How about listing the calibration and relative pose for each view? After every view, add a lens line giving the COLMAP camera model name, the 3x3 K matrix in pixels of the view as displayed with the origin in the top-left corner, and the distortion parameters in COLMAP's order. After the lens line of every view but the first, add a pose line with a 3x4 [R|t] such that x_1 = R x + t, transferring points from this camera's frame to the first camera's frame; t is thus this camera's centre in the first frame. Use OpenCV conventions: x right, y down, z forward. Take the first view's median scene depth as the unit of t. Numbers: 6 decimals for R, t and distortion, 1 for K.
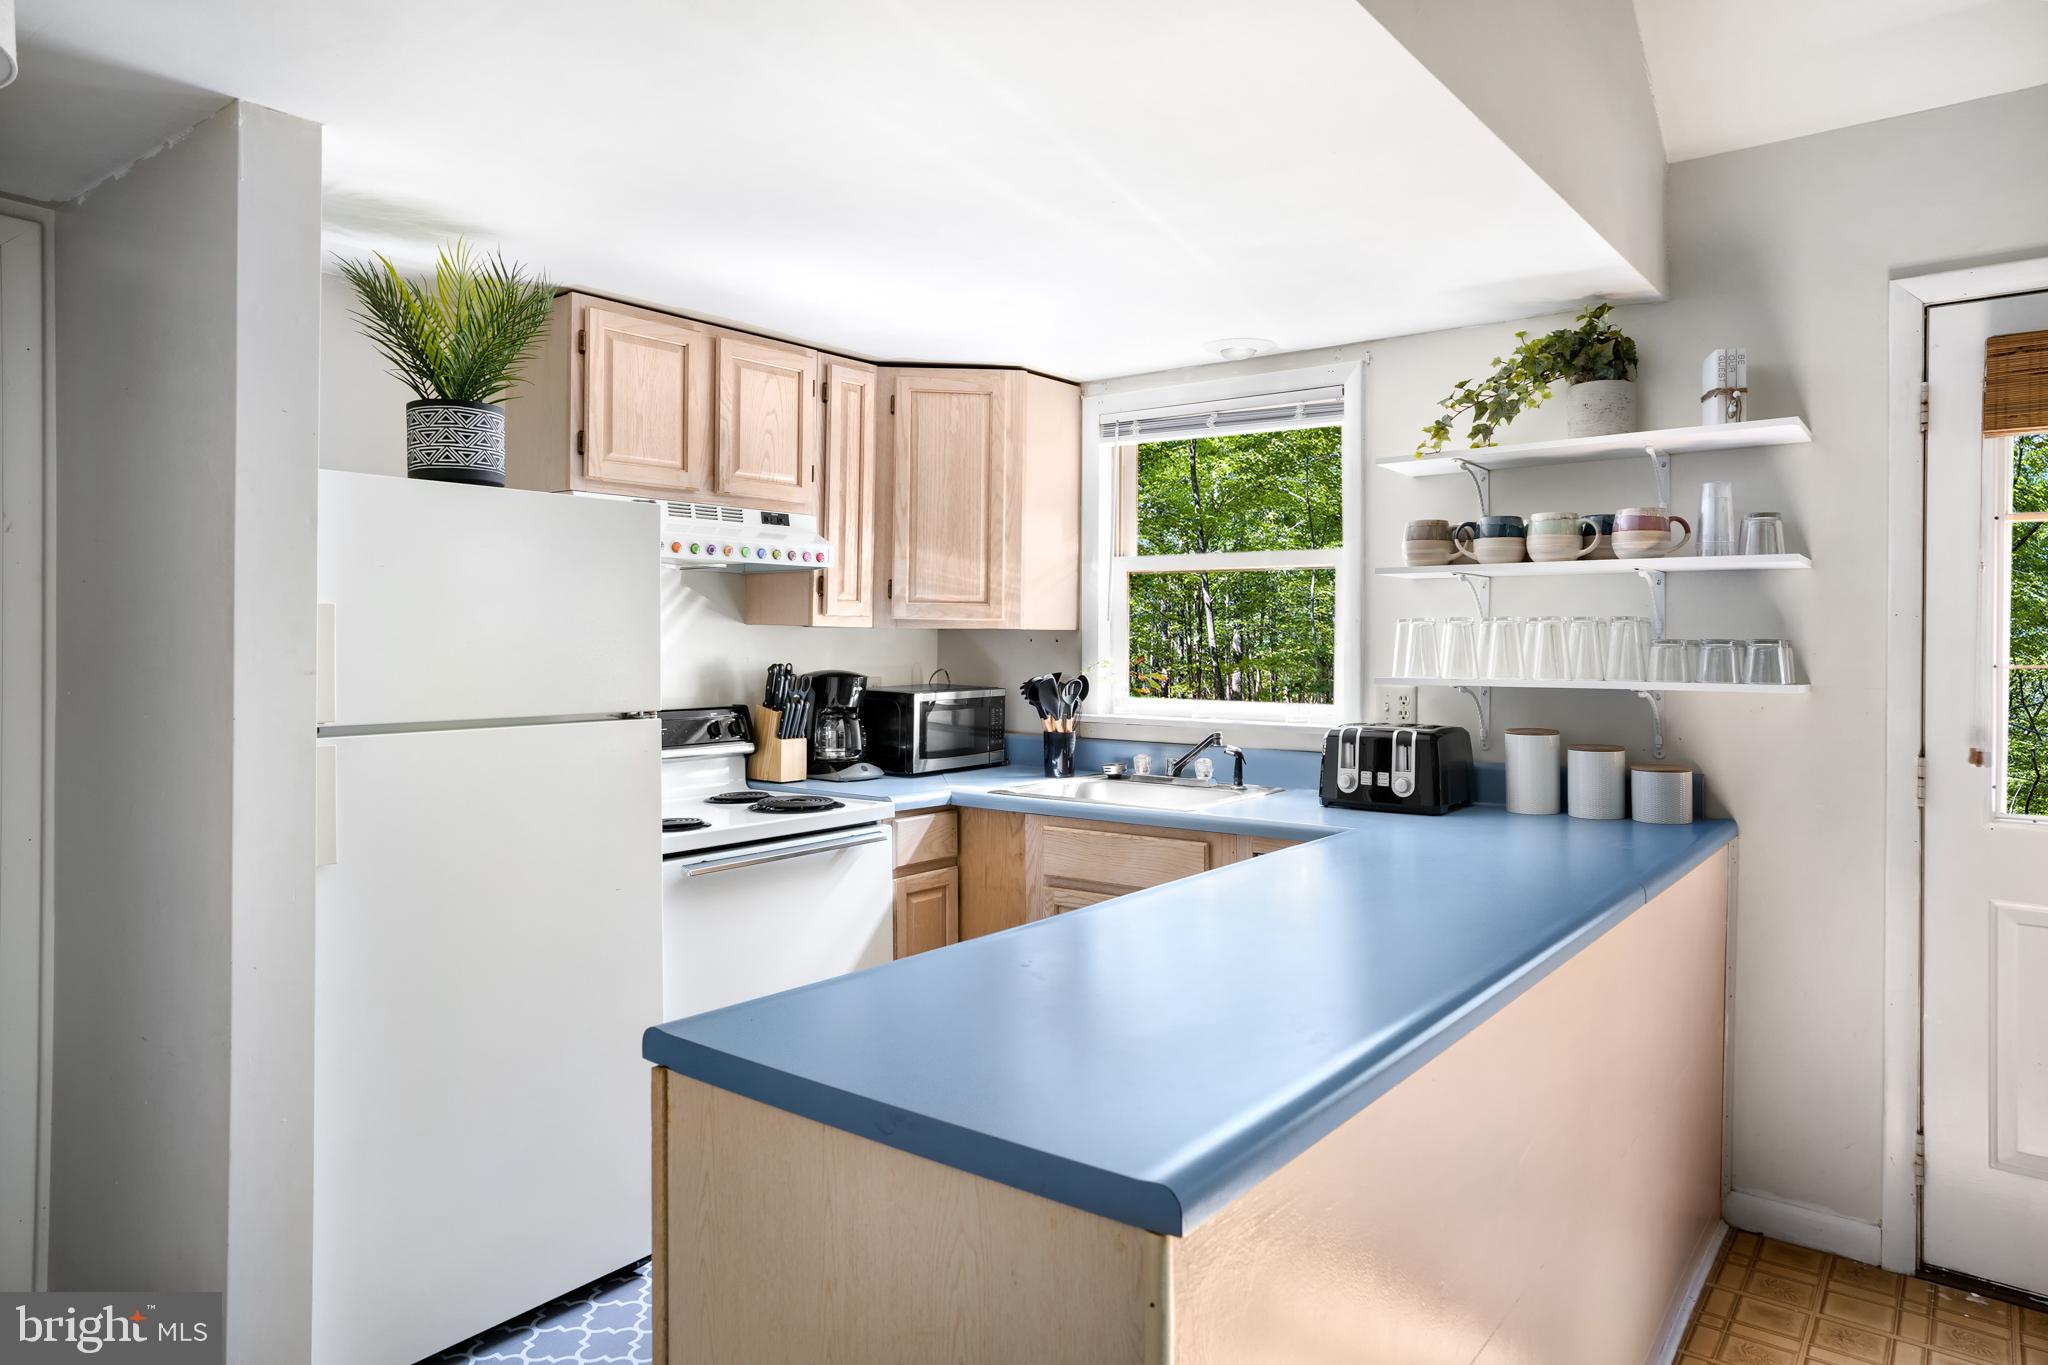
lens RADIAL K [[1283.2, 0, 1026.5], [0, 1283.2, 634.9], [0, 0, 1]] dist [-0.005466, -0.000147]
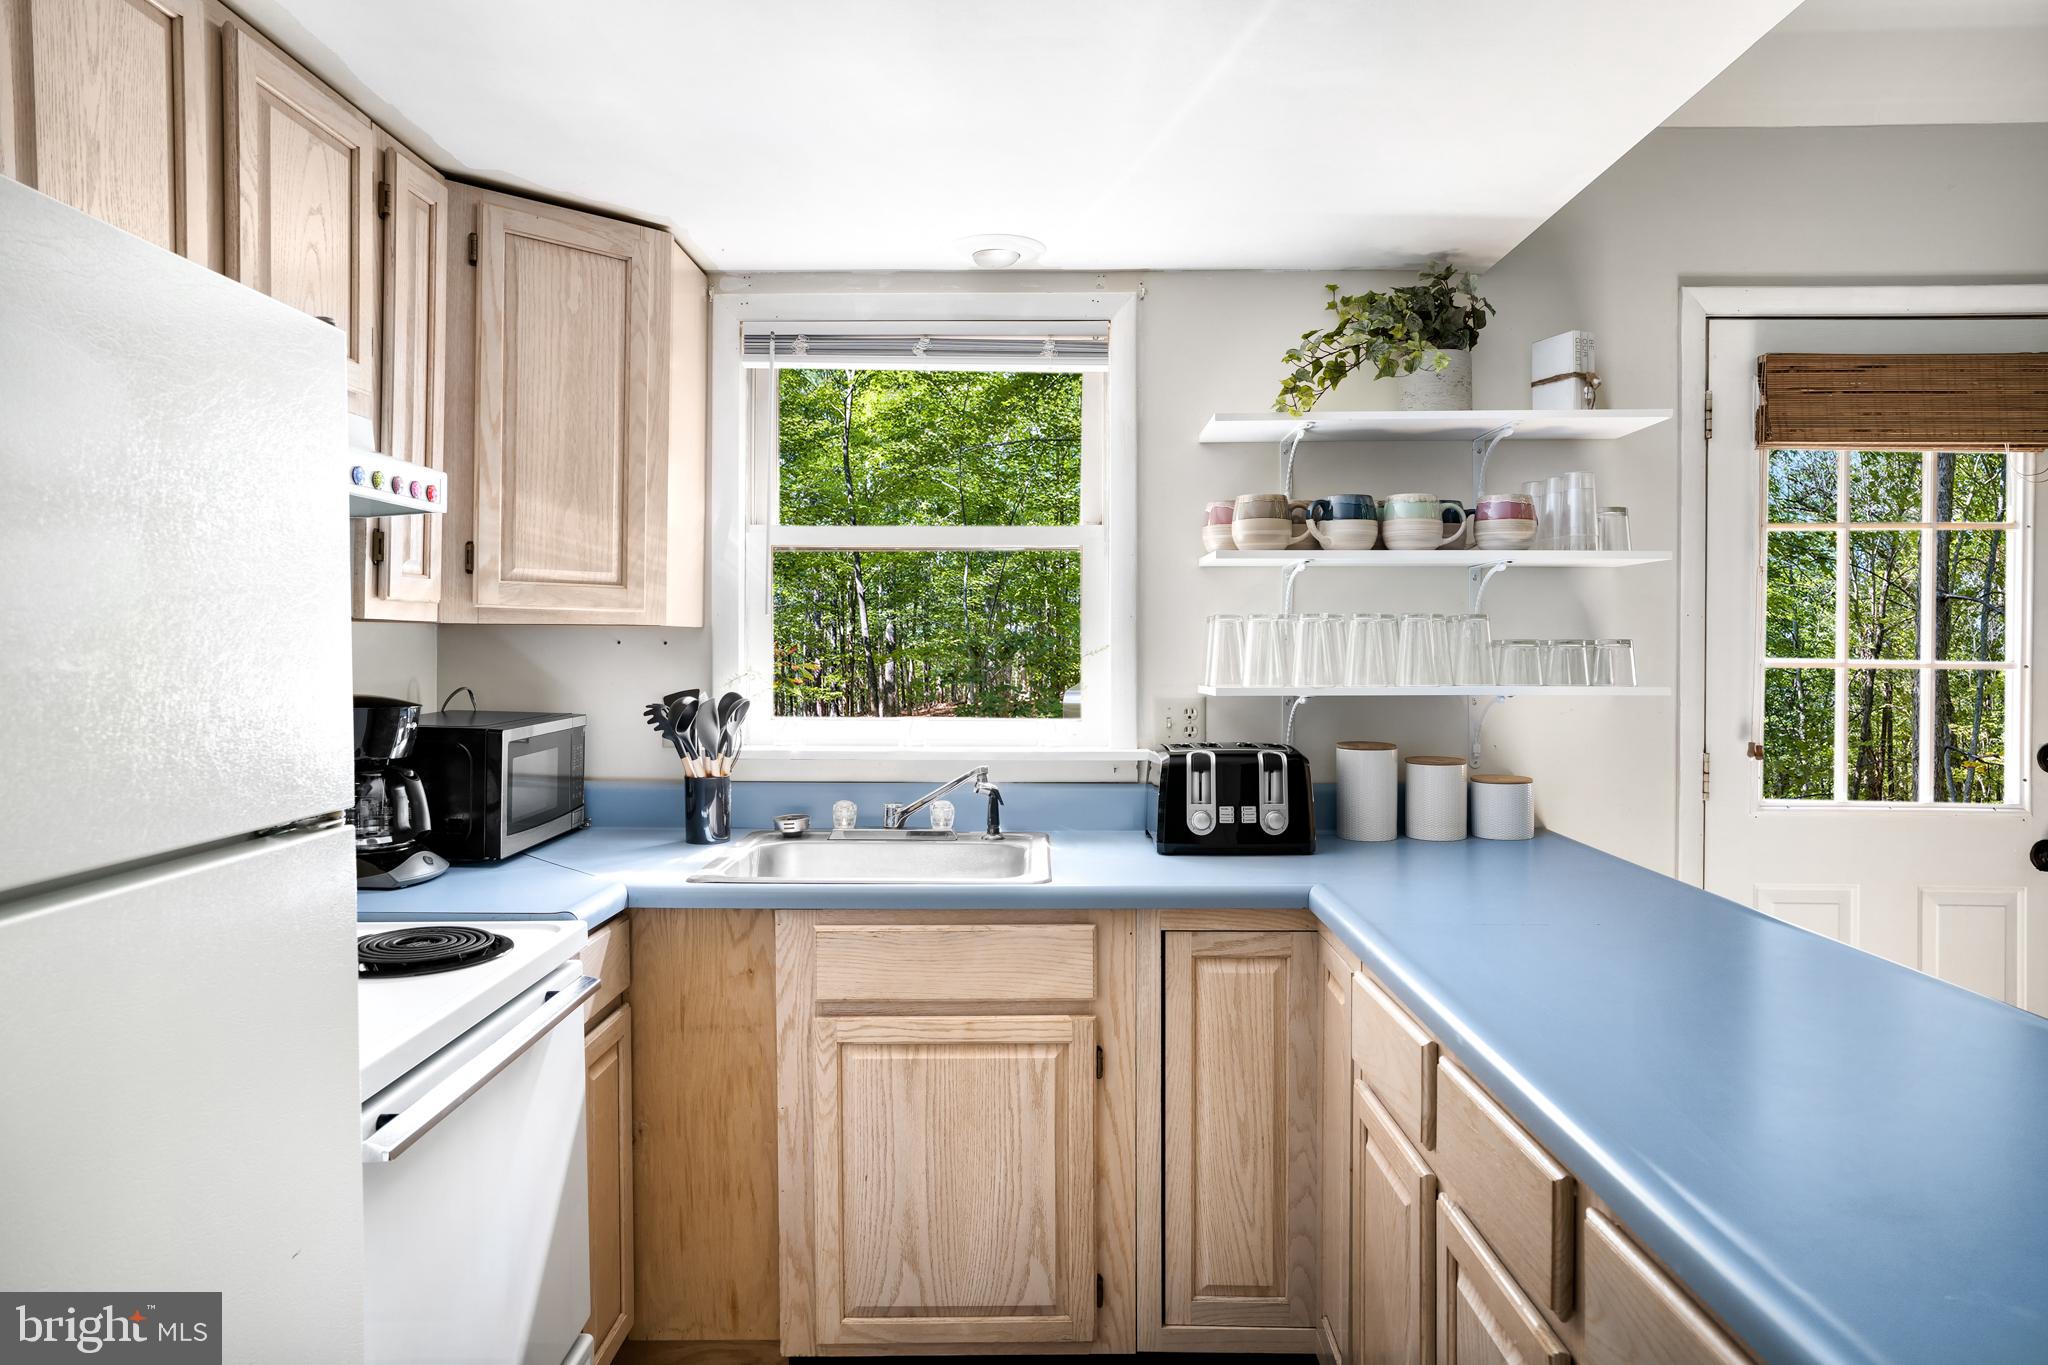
lens RADIAL K [[1278.3, 0, 1022.3], [0, 1278.3, 663.6], [0, 0, 1]] dist [-0.045340, -0.000150]
pose [[0.802695, -0.013202, 0.596244, -0.297039], [-0.000421, 0.999742, 0.022704, 0.000308], [-0.596390, -0.018476, 0.802482, 0.431655]]
